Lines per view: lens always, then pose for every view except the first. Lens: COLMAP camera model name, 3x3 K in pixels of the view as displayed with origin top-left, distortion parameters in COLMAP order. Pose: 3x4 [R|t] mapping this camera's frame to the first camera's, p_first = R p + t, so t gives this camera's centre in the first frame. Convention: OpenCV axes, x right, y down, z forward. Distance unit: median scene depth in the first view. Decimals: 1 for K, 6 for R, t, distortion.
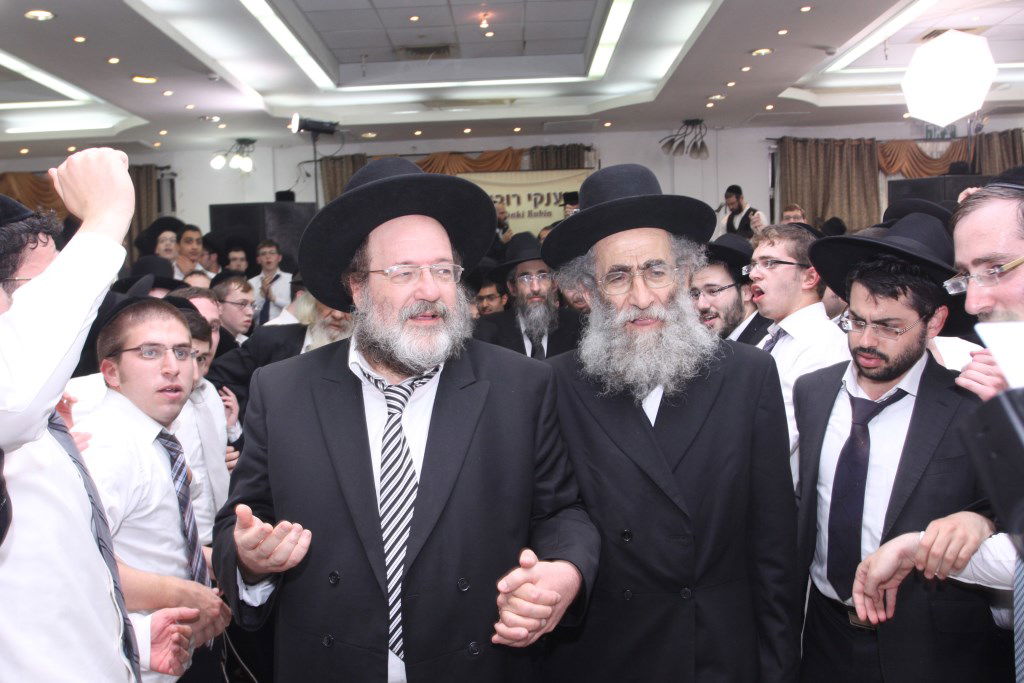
lens RADIAL K [[1039.8, 0, 521.9], [0, 1039.8, 340.1], [0, 0, 1]] dist [-0.044836, 0.000000]
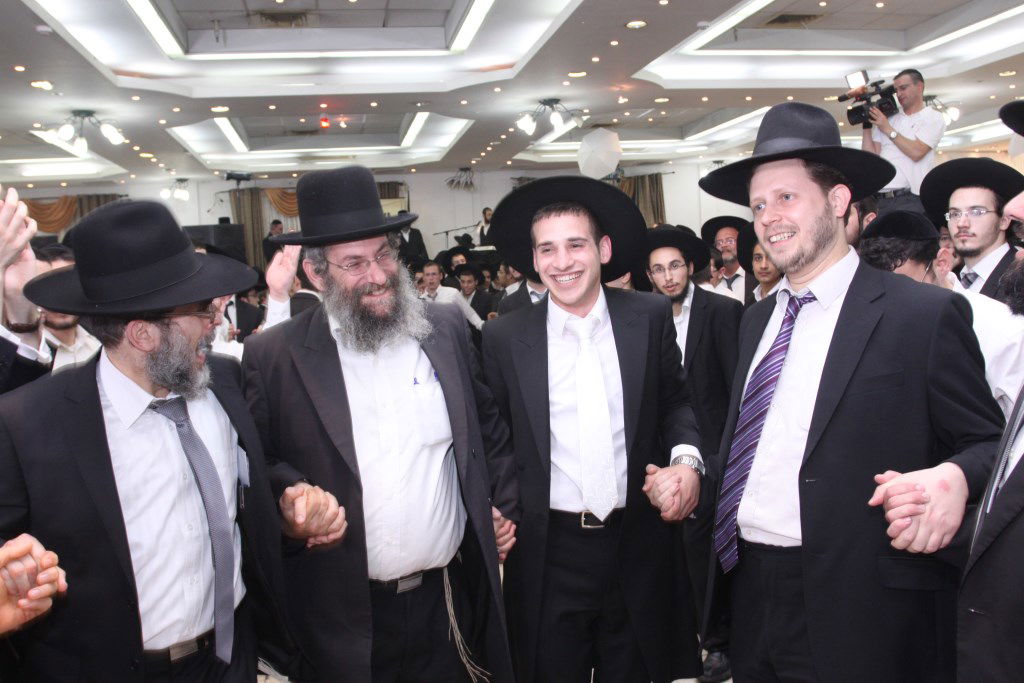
lens RADIAL K [[933.5, 0, 518.4], [0, 933.5, 336.6], [0, 0, 1]] dist [-0.056917, 0.000000]
pose [[0.982127, -0.024556, 0.186613, -0.034963], [0.020619, 0.999523, 0.023011, 0.023042], [-0.187089, -0.018752, 0.982164, -0.480183]]
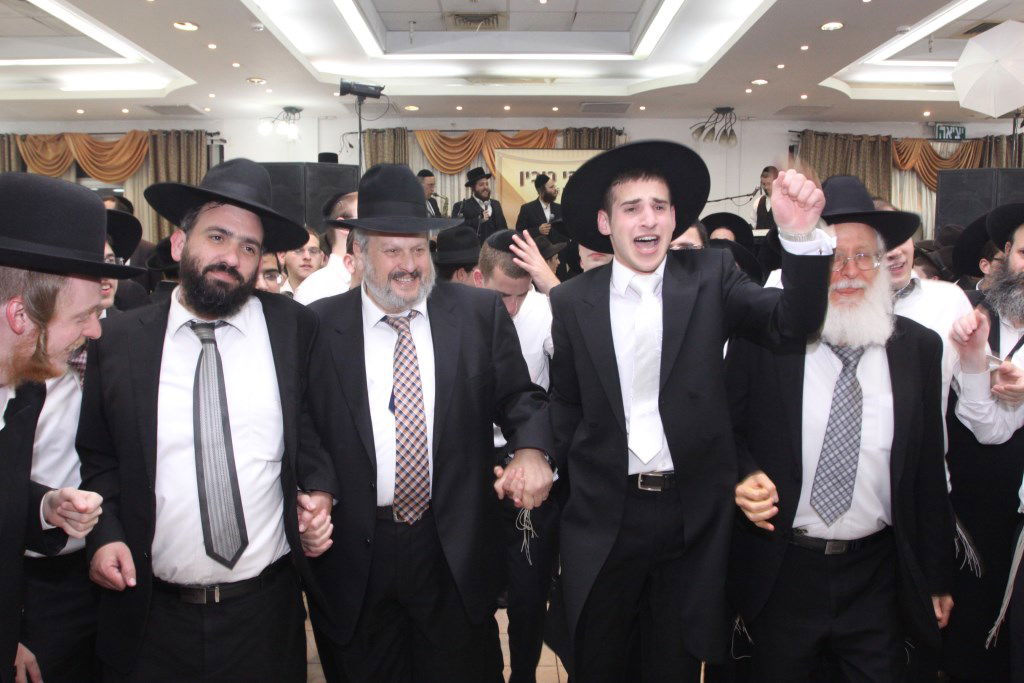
lens RADIAL K [[821.0, 0, 513.0], [0, 821.0, 339.6], [0, 0, 1]] dist [-0.069732, 0.035644]
pose [[0.999079, 0.042729, 0.003832, -0.040043], [-0.042847, 0.998306, 0.039364, -0.003800], [-0.002144, -0.039492, 0.999218, 0.179850]]
